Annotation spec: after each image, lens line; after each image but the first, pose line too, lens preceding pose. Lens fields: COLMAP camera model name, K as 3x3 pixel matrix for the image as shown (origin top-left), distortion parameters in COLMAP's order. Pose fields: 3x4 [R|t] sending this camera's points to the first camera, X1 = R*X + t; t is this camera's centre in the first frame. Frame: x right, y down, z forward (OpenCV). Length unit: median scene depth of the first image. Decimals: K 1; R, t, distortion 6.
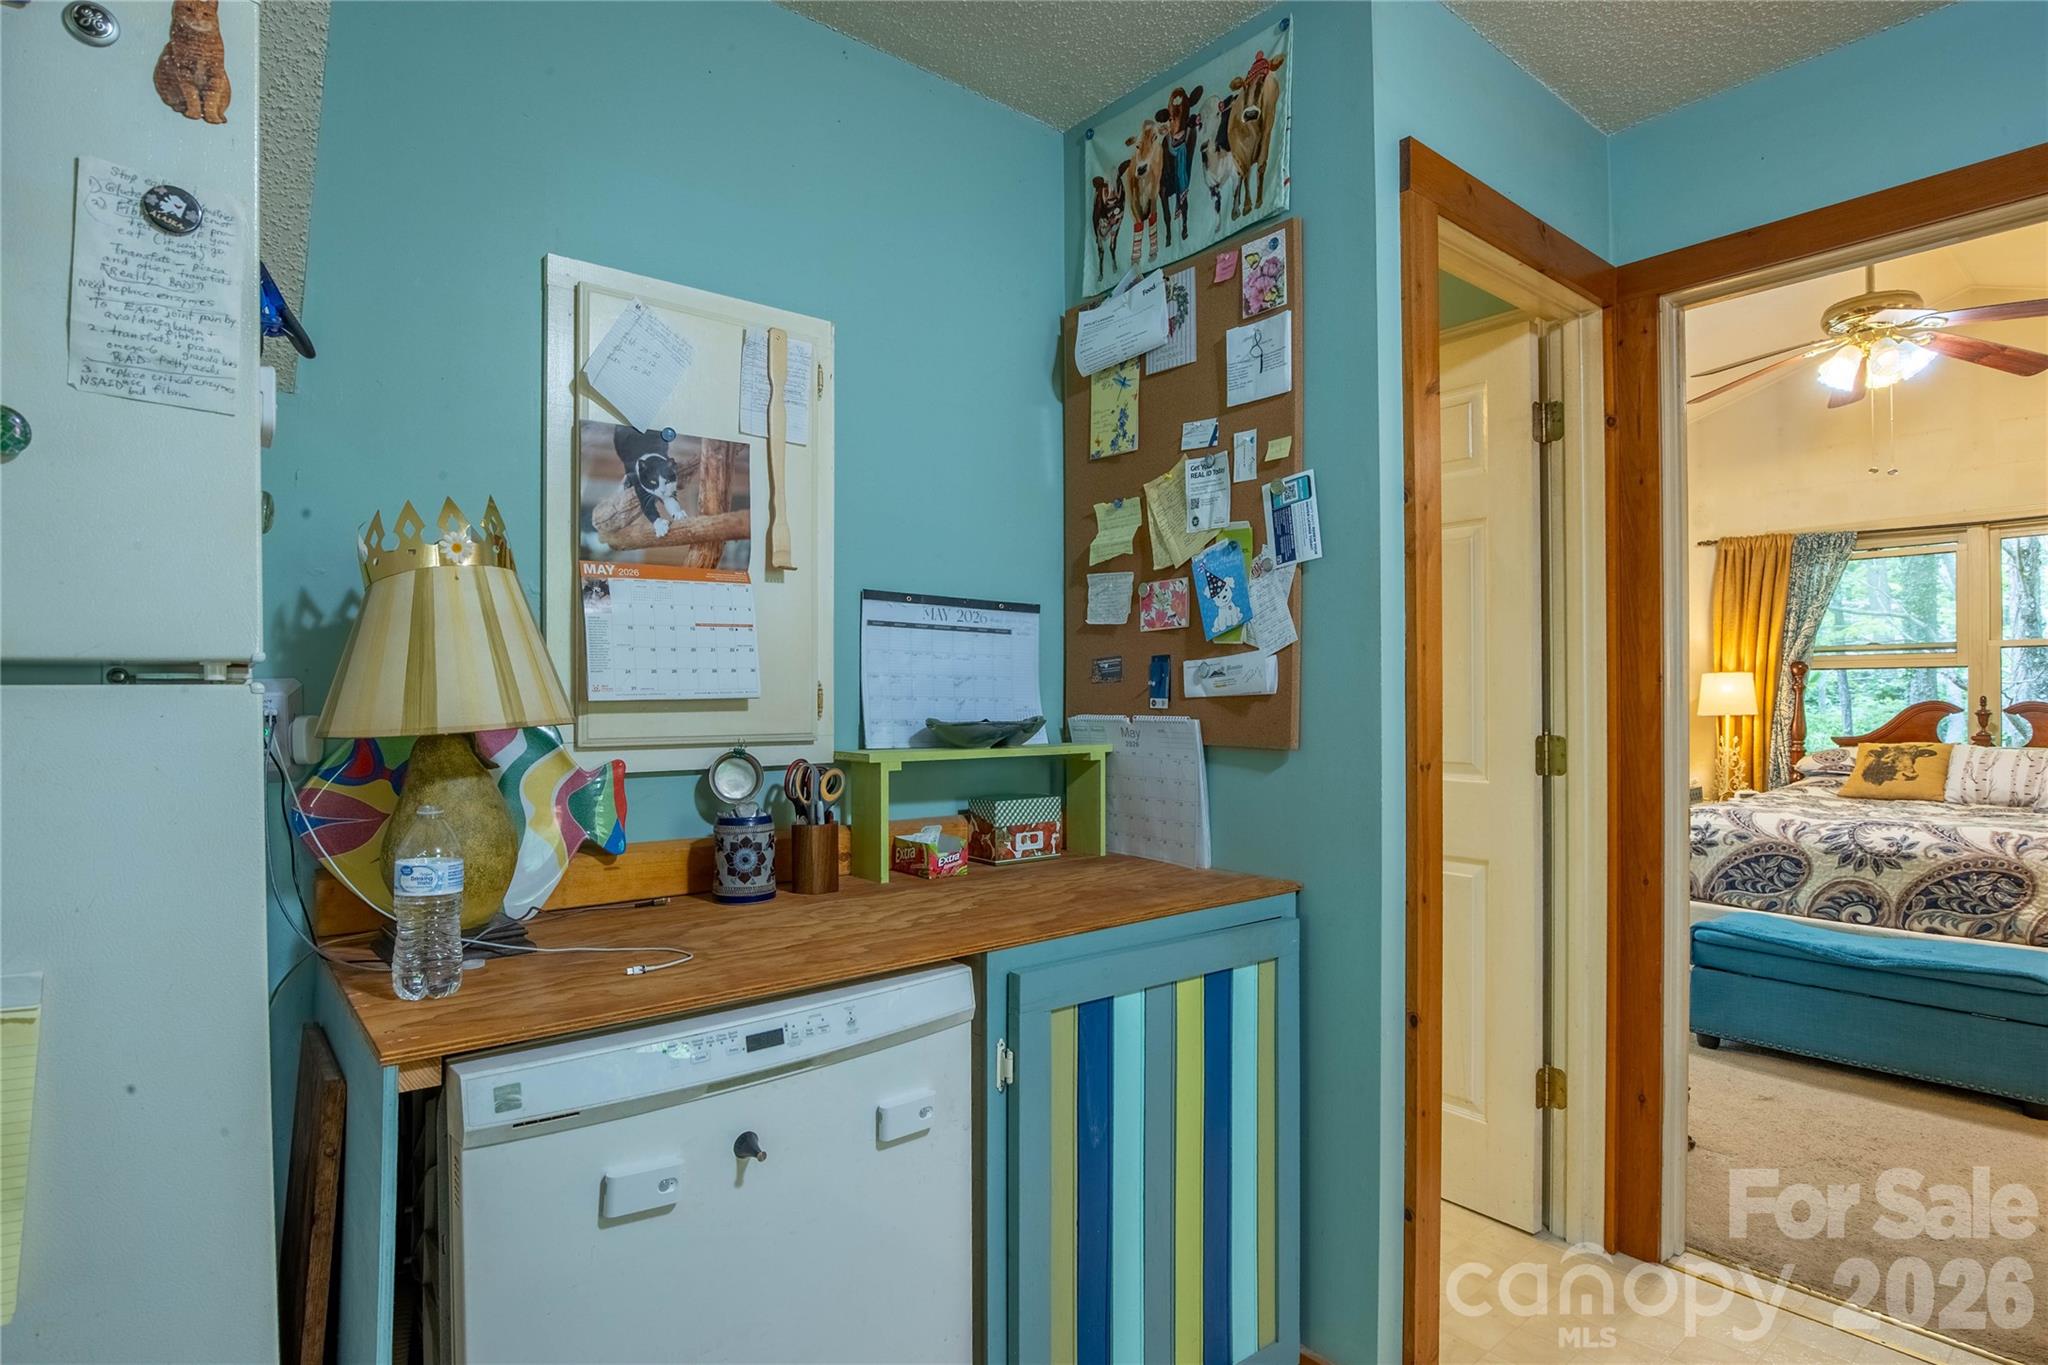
lens RADIAL K [[1057.6, 0, 1063.3], [0, 1057.6, 690.2], [0, 0, 1]] dist [-0.037892, 0.012646]
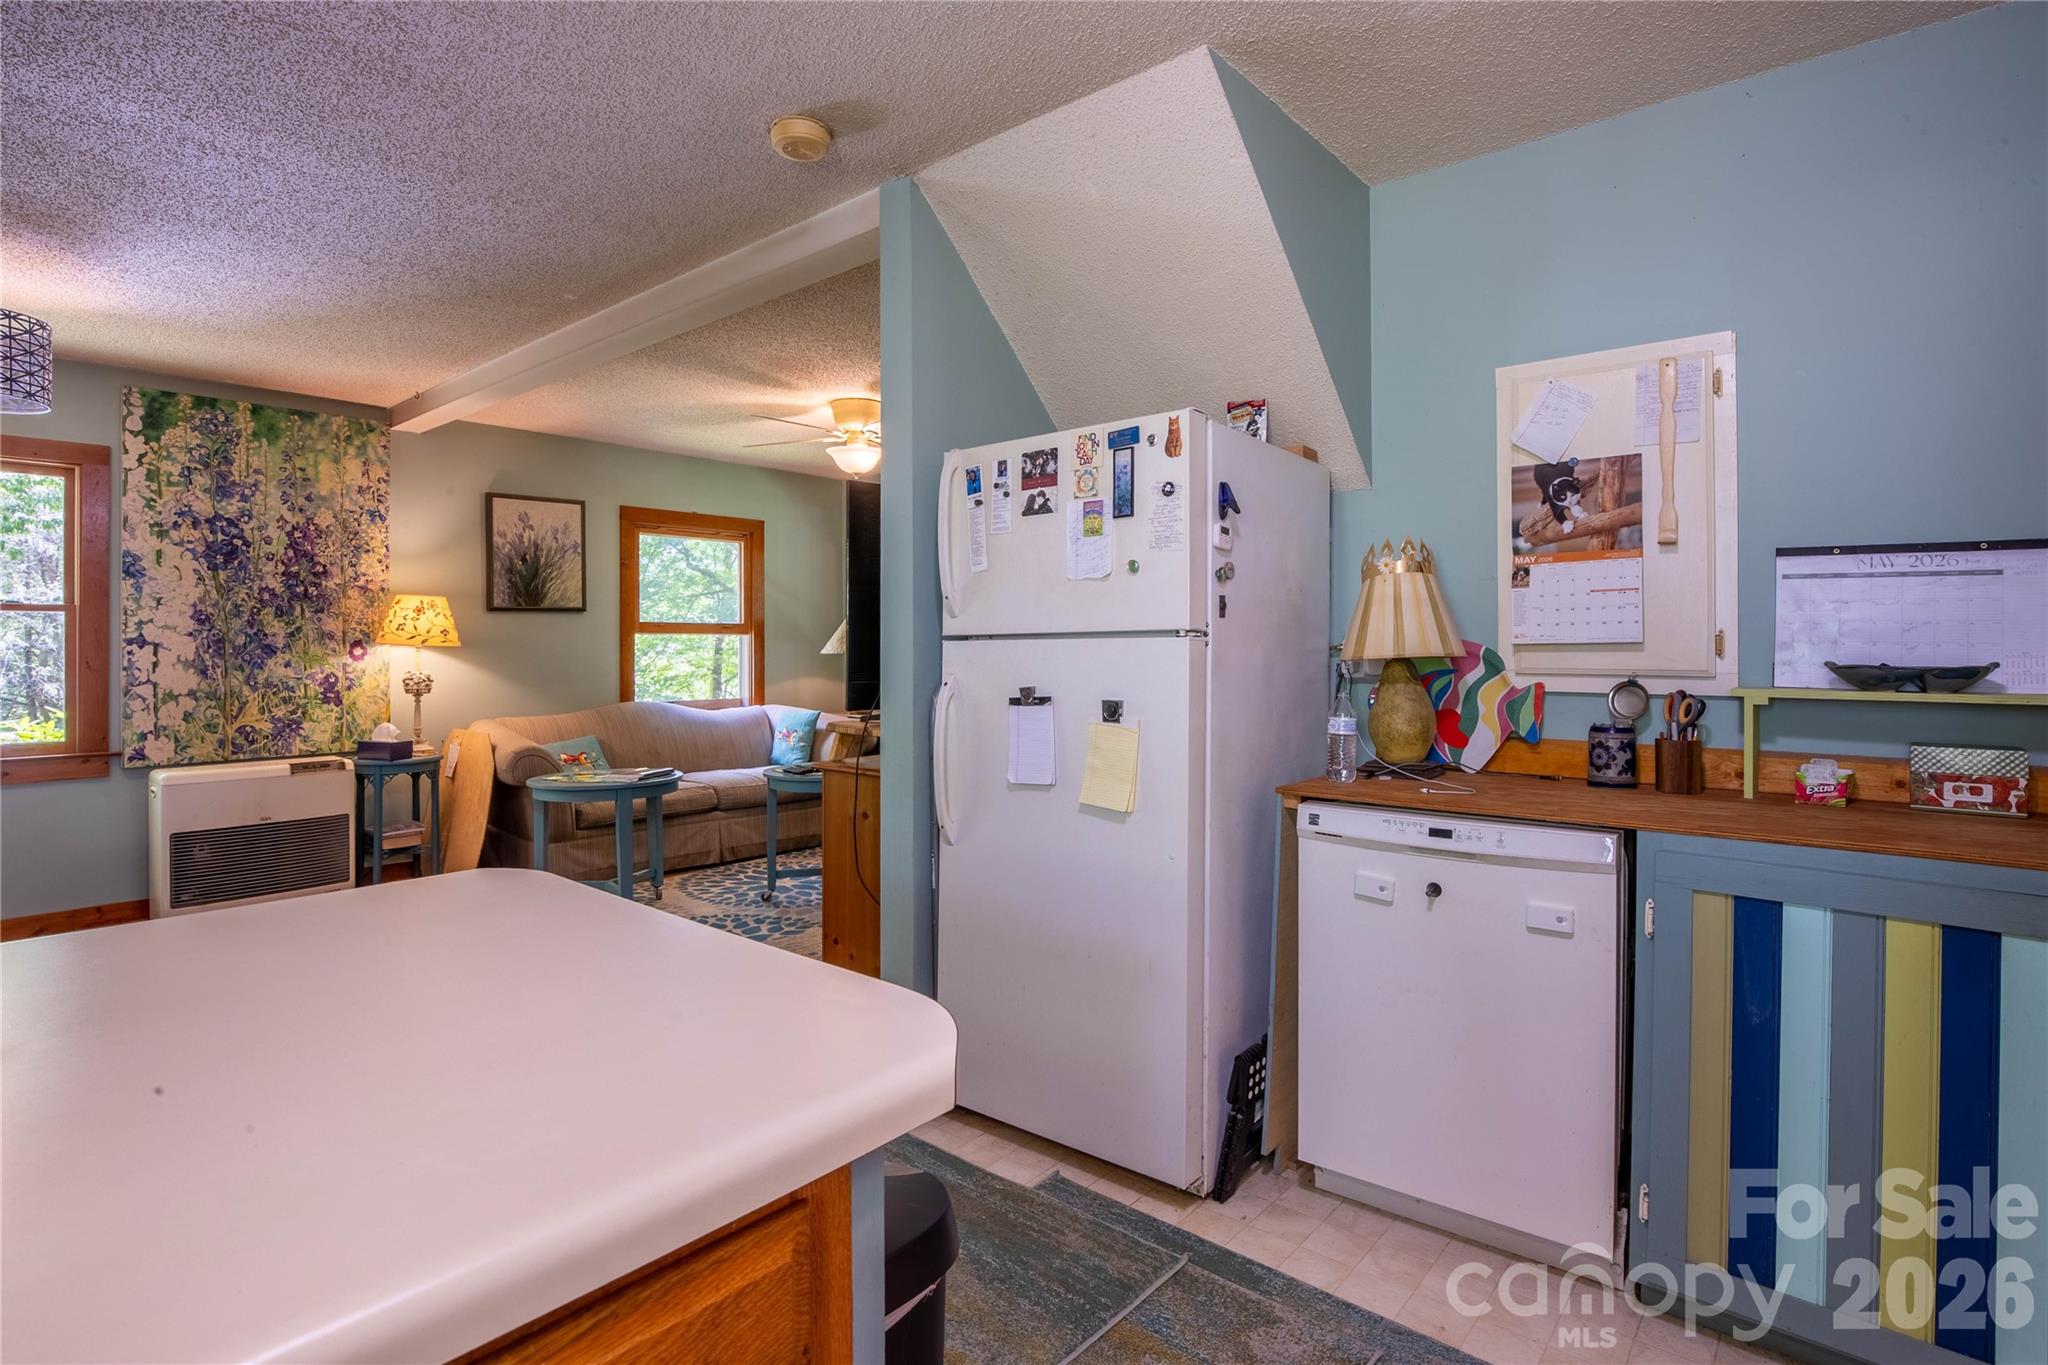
lens RADIAL K [[1006.2, 0, 1021.4], [0, 1006.2, 636.8], [0, 0, 1]] dist [-0.040537, 0.010055]
pose [[0.169159, -0.004490, -0.985579, 0.854182], [0.004870, 0.999981, -0.003720, 0.001105], [0.985577, -0.004170, 0.169178, 0.007575]]
